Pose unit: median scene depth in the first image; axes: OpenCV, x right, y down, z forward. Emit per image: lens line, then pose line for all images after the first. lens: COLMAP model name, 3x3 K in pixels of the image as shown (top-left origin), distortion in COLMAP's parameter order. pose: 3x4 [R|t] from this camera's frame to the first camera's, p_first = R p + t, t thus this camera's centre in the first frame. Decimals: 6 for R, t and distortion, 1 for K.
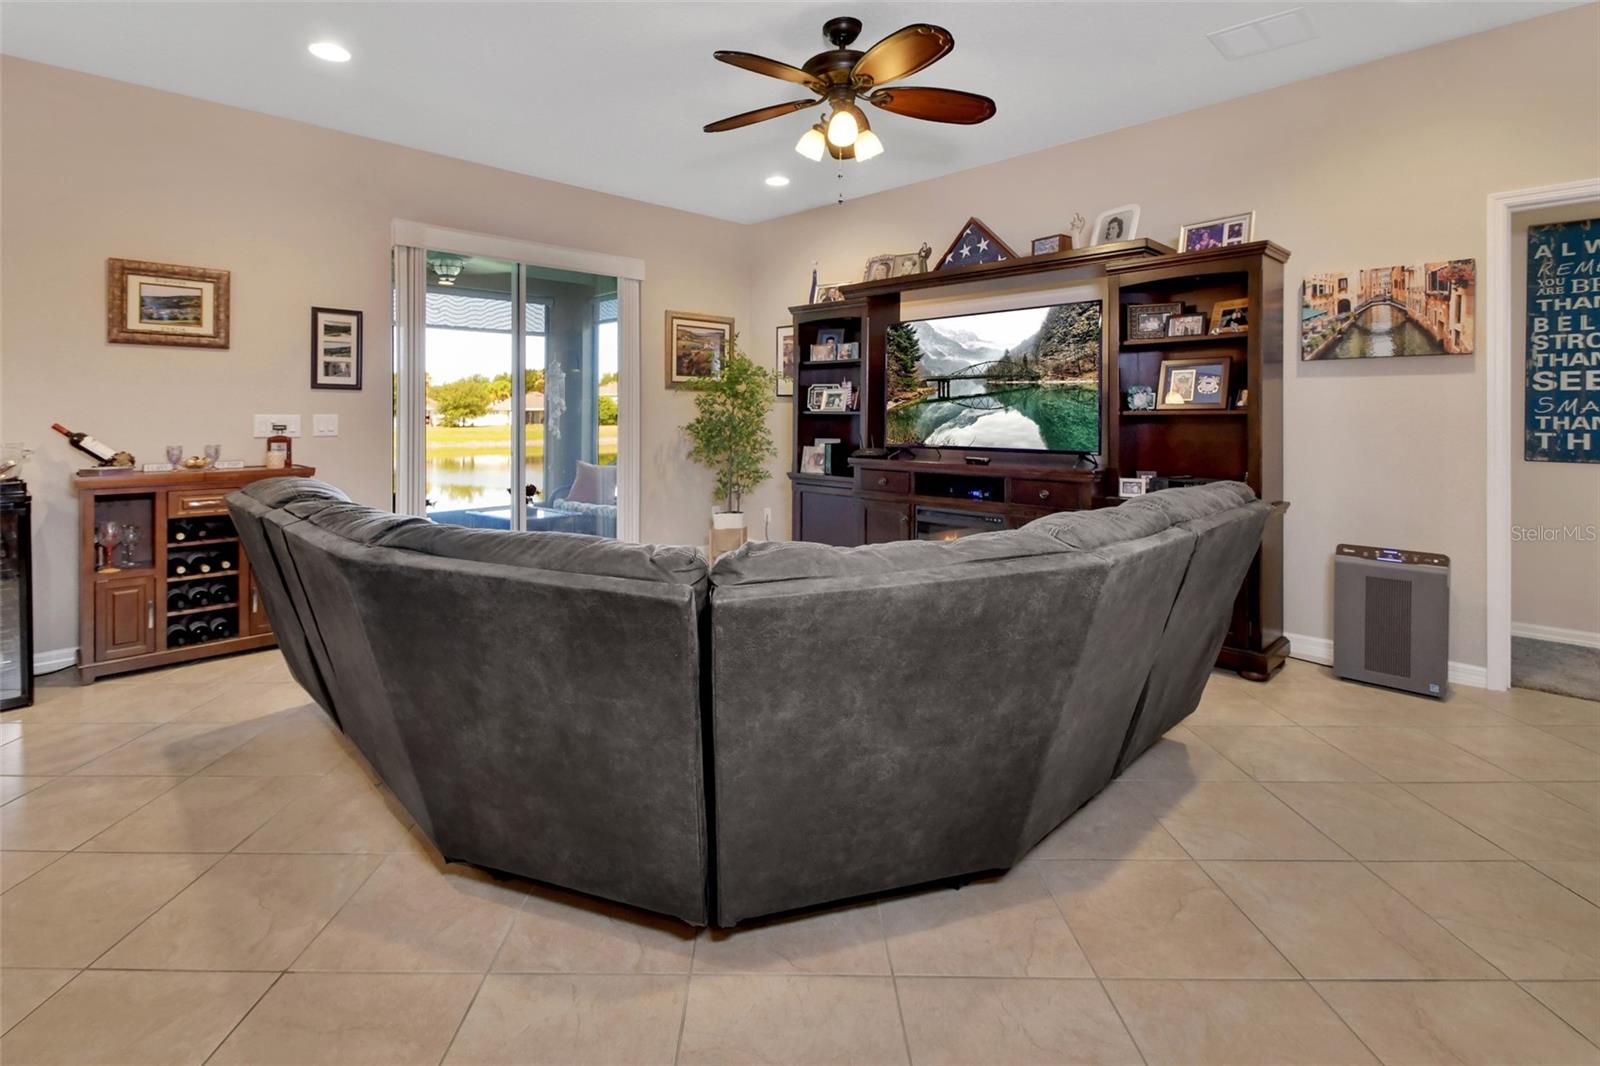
lens RADIAL K [[762.2, 0, 770.4], [0, 762.2, 407.9], [0, 0, 1]] dist [0.006422, -0.001213]
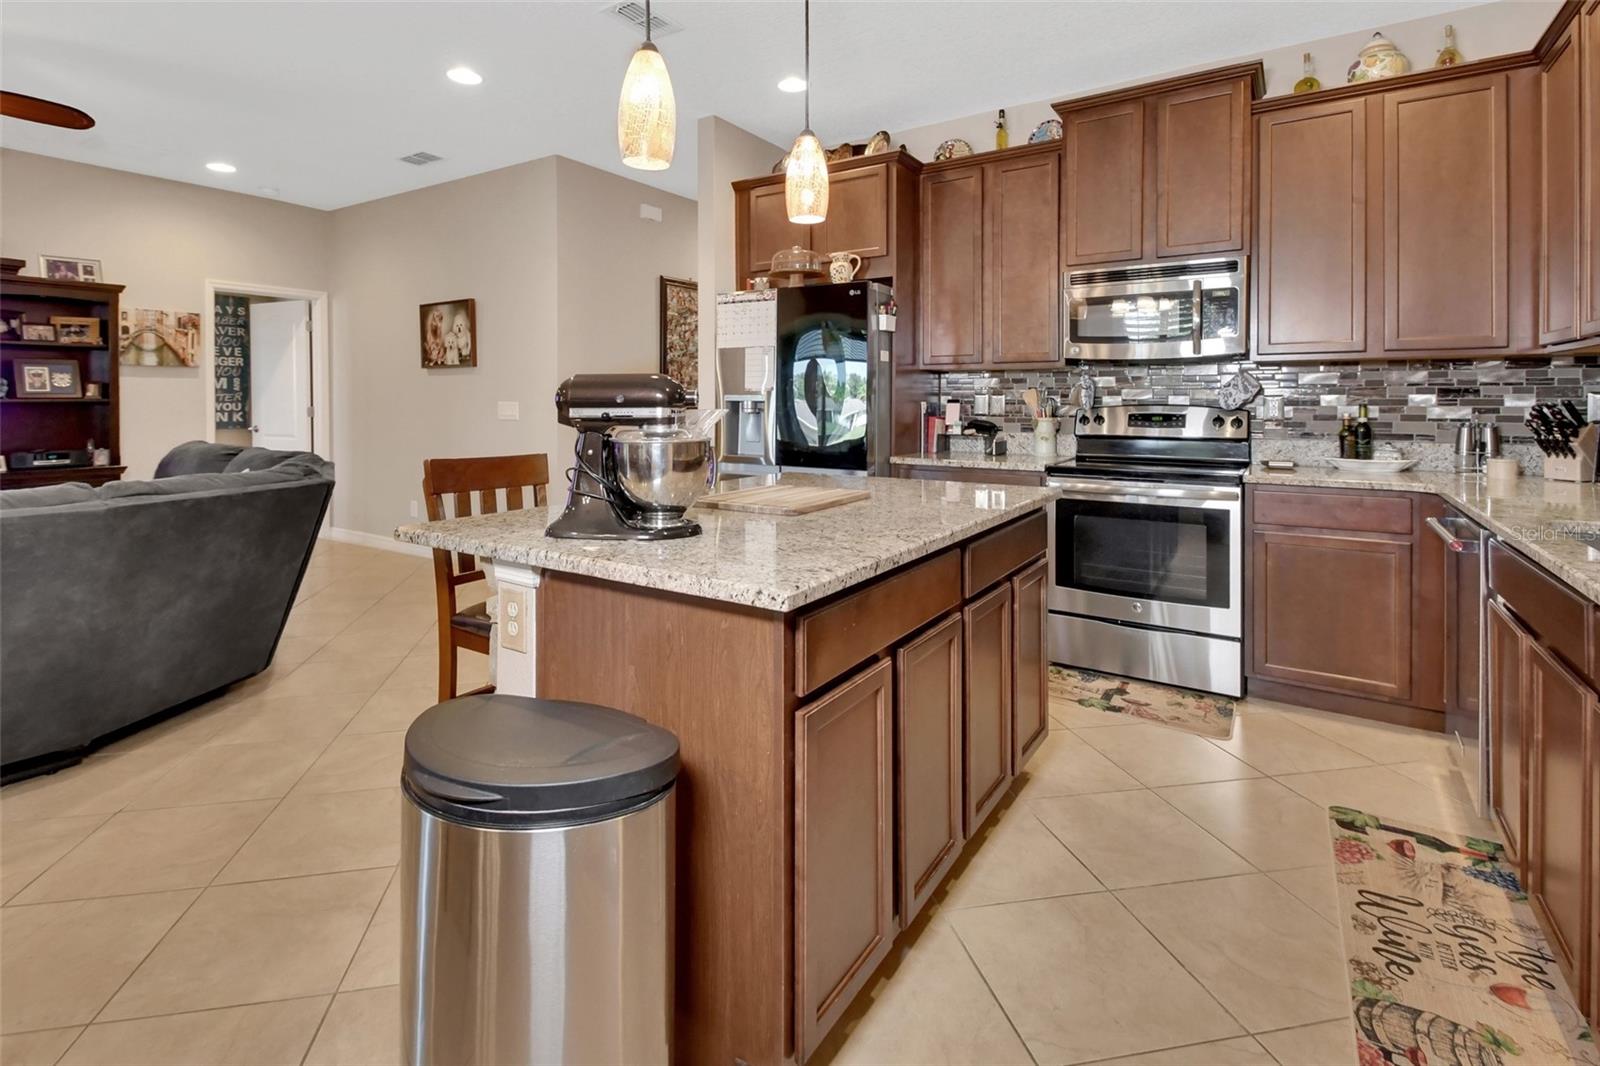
lens RADIAL K [[768.3, 0, 778.4], [0, 768.3, 416.2], [0, 0, 1]] dist [0.044700, -0.026707]
pose [[-0.205588, -0.018334, 0.978467, -1.040680], [-0.007318, 0.999825, 0.017197, 0.001115], [-0.978611, -0.003625, -0.205686, 0.055224]]
